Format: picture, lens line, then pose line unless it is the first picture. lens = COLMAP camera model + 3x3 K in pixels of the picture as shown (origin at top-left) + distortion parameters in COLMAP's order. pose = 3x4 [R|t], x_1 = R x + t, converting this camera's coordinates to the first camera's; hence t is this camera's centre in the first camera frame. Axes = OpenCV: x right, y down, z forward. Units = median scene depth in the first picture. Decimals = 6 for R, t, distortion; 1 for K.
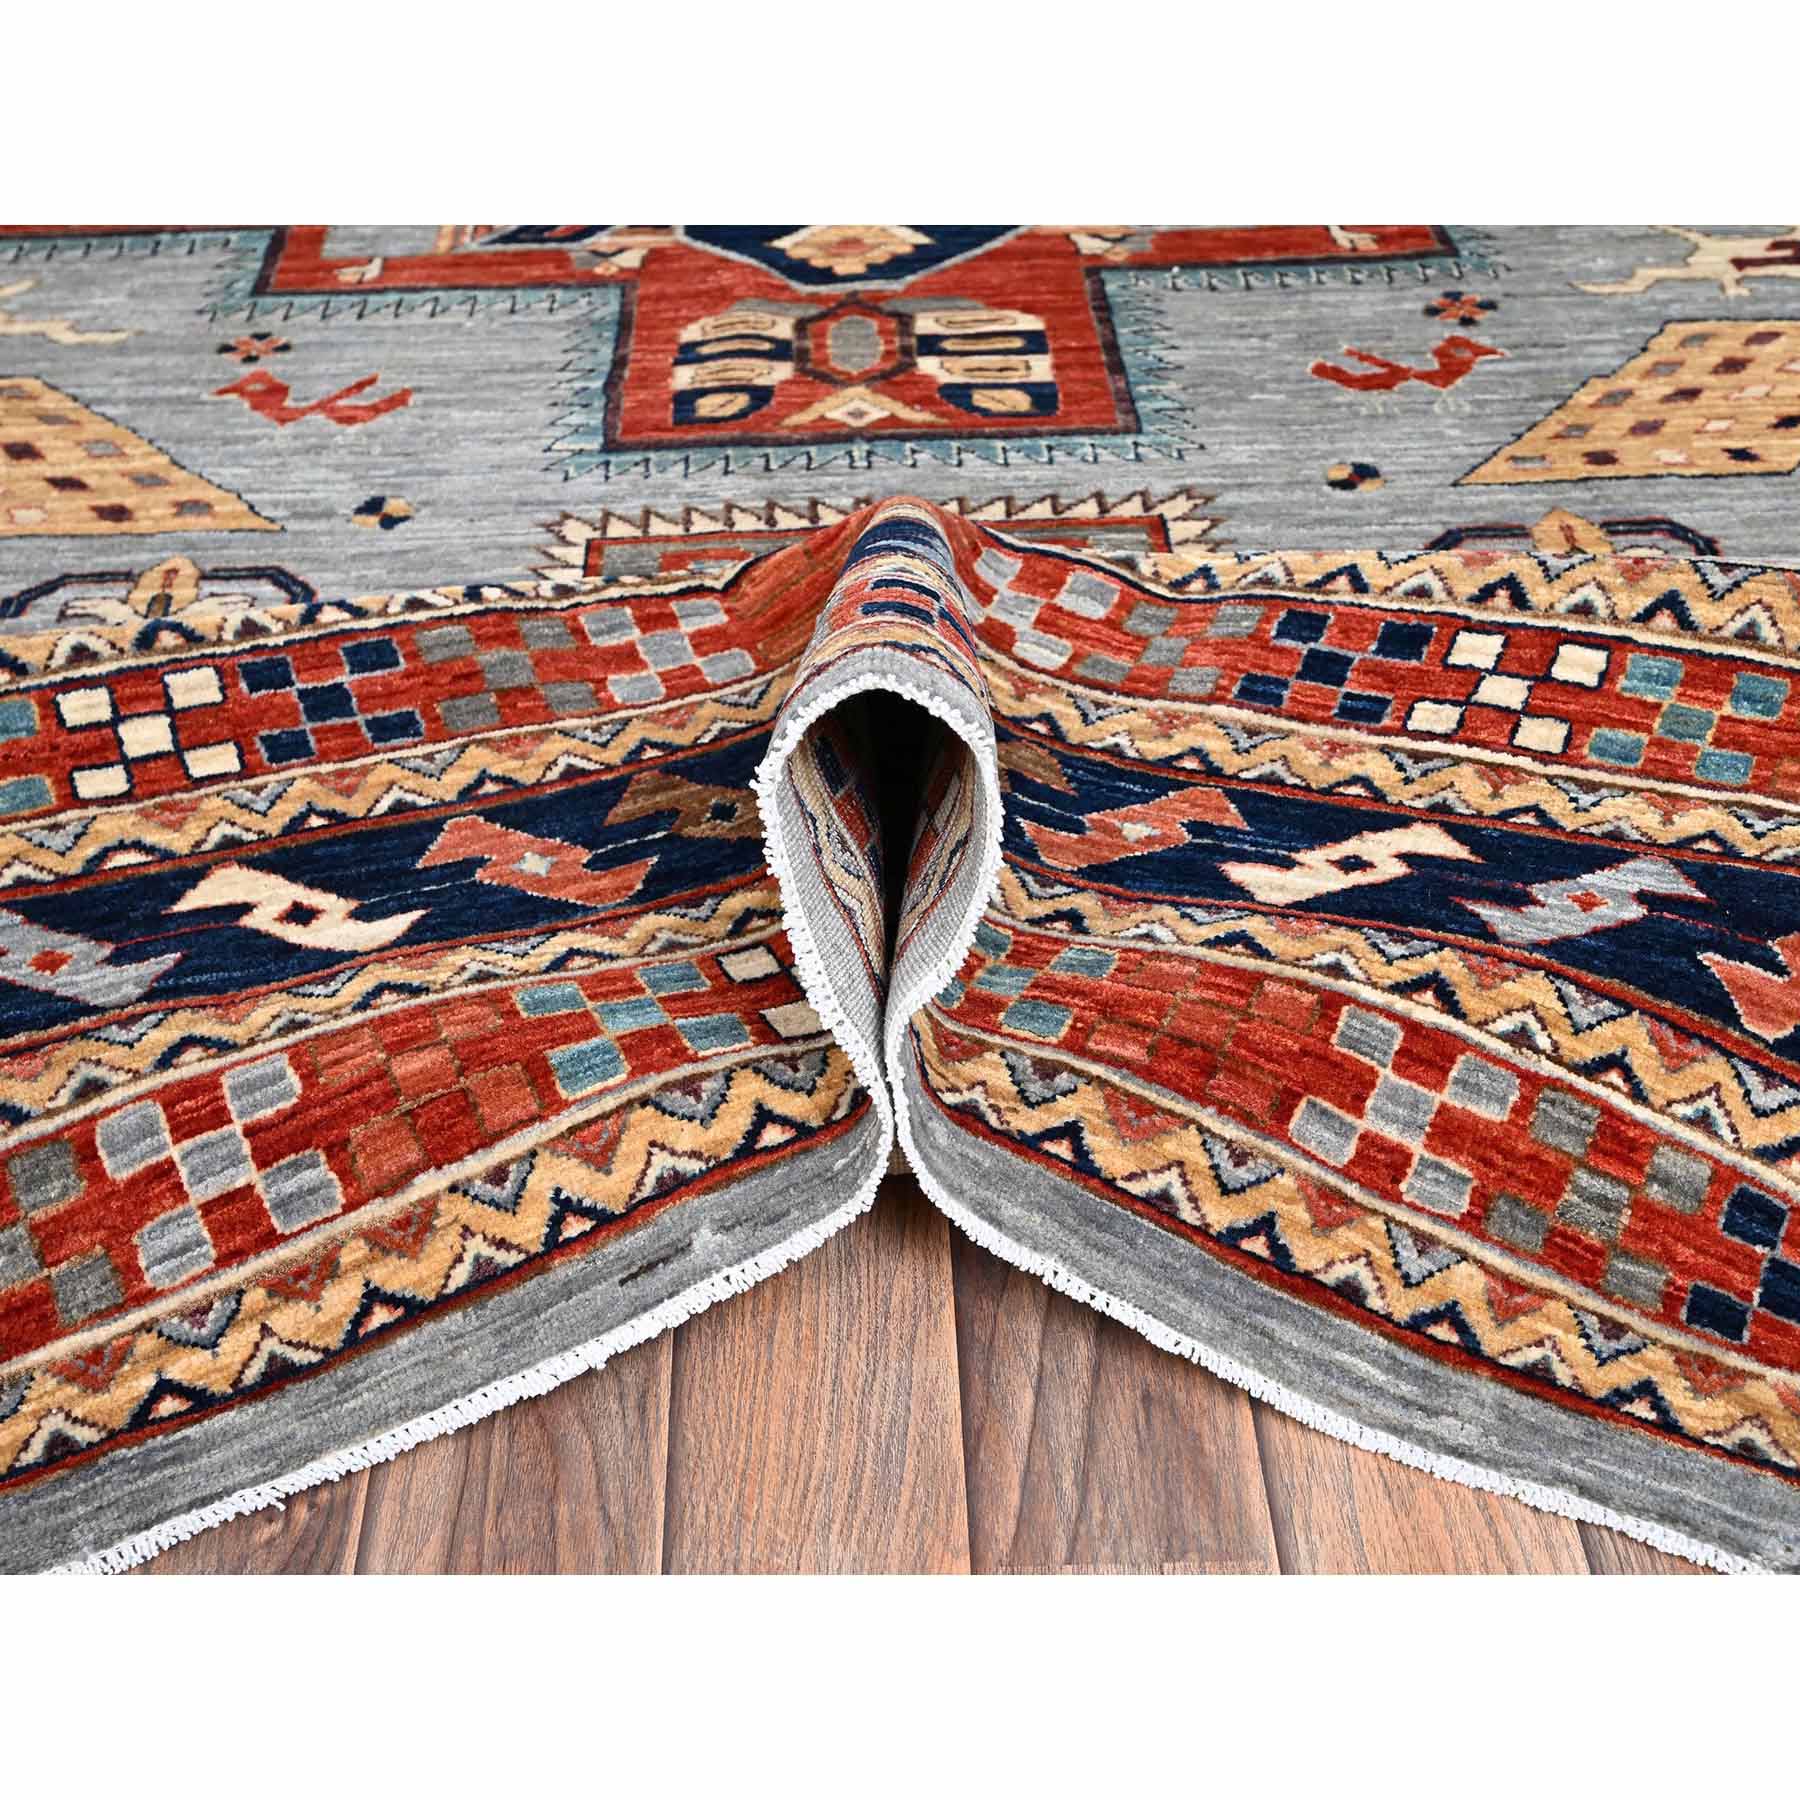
lens RADIAL K [[2244.0, 0, 898.2], [0, 2244.0, 901.7], [0, 0, 1]] dist [-0.006991, 0.000000]
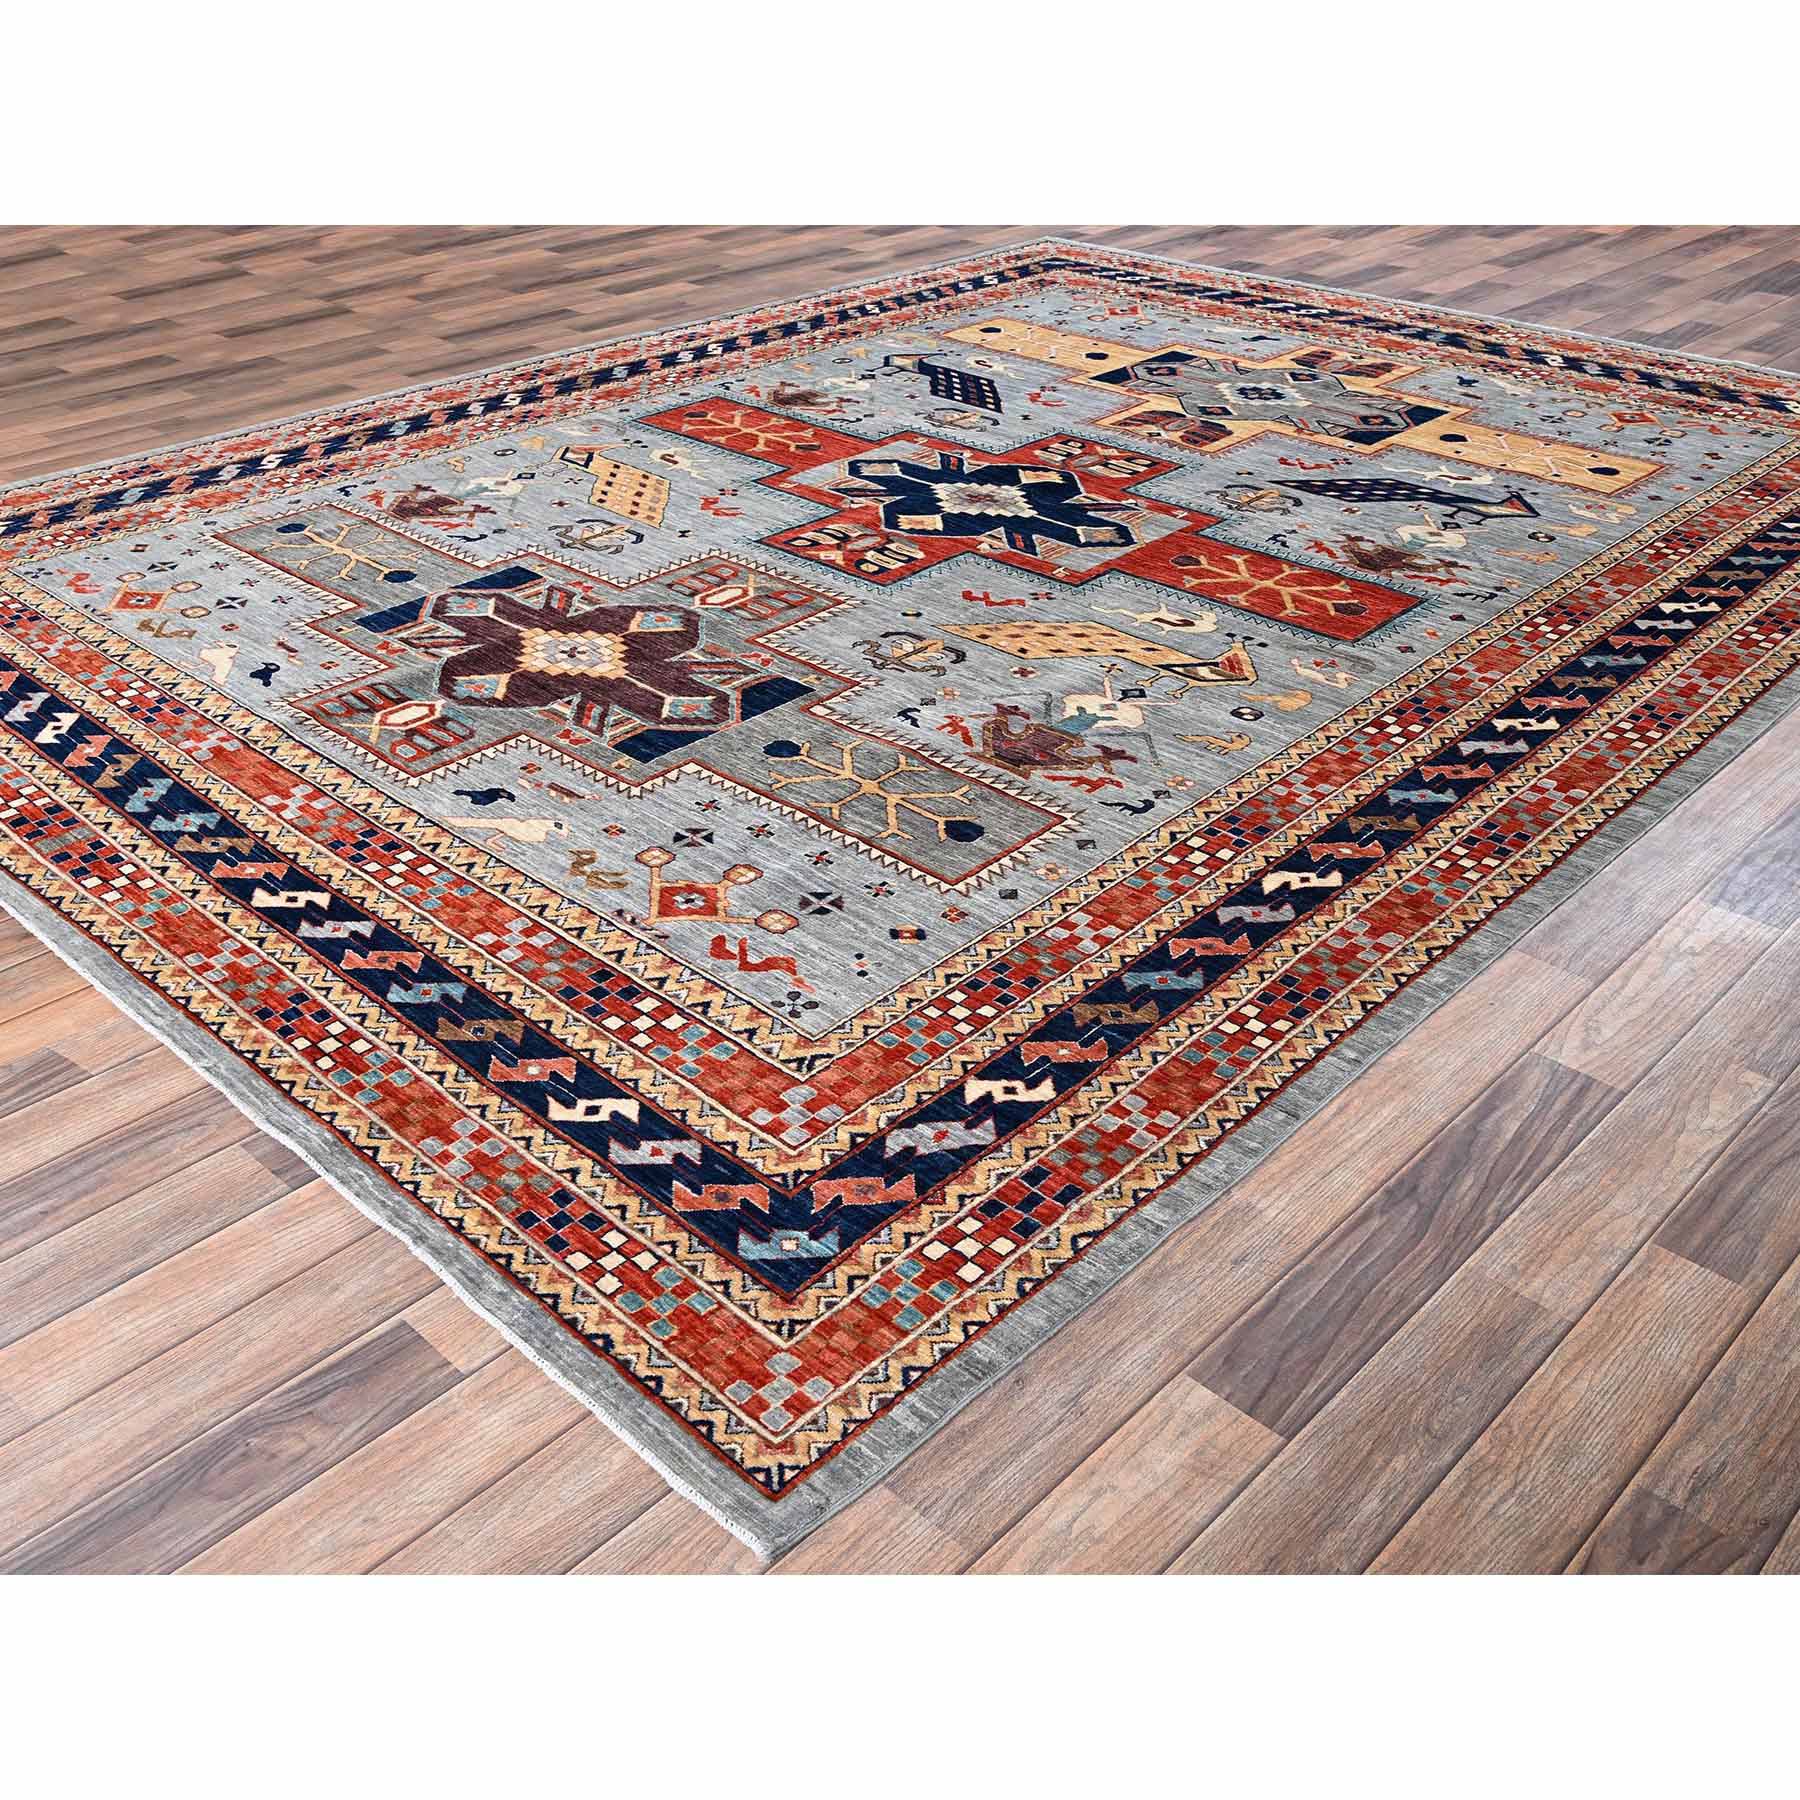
lens RADIAL K [[1789.7, 0, 871.5], [0, 1789.7, 893.9], [0, 0, 1]] dist [-0.000102, 0.000000]
pose [[0.707920, 0.385609, -0.591739, 1.507558], [-0.470284, 0.882428, 0.012418, 0.110014], [0.526956, 0.269494, 0.806034, -0.700304]]
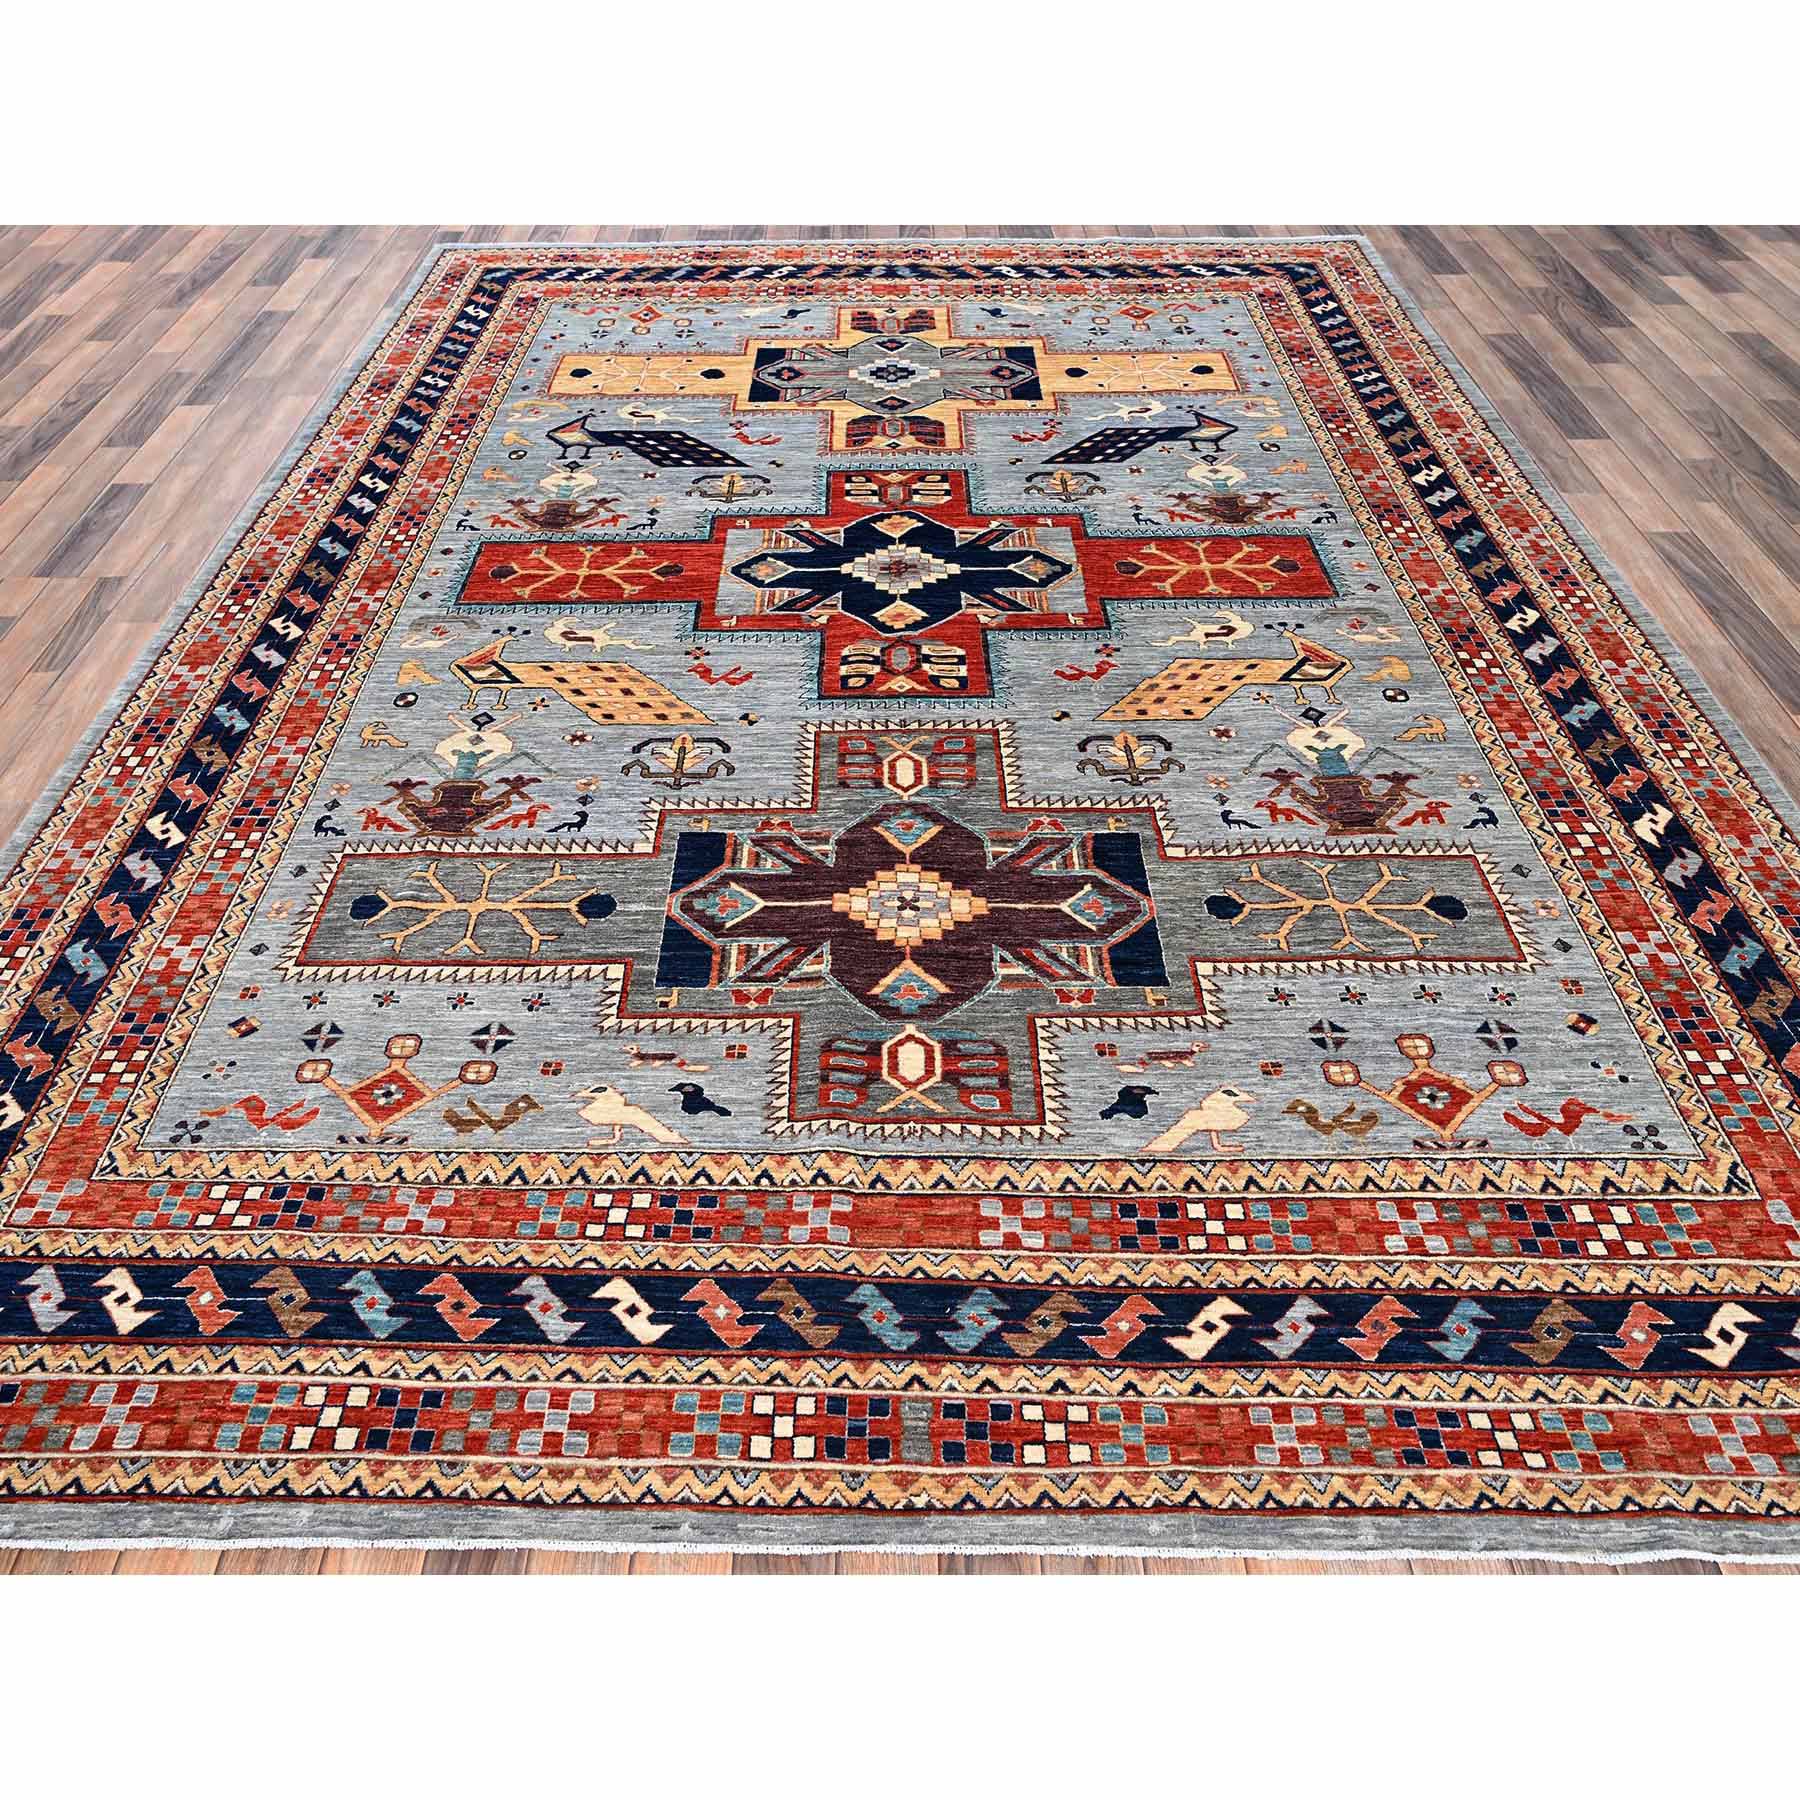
lens RADIAL K [[1347.5, 0, 880.9], [0, 1347.5, 894.2], [0, 0, 1]] dist [-0.004867, 0.012174]
pose [[0.999435, 0.029382, -0.016340, -0.007683], [-0.028414, 0.997992, 0.056613, -0.038533], [0.017971, -0.056117, 0.998262, -0.802156]]
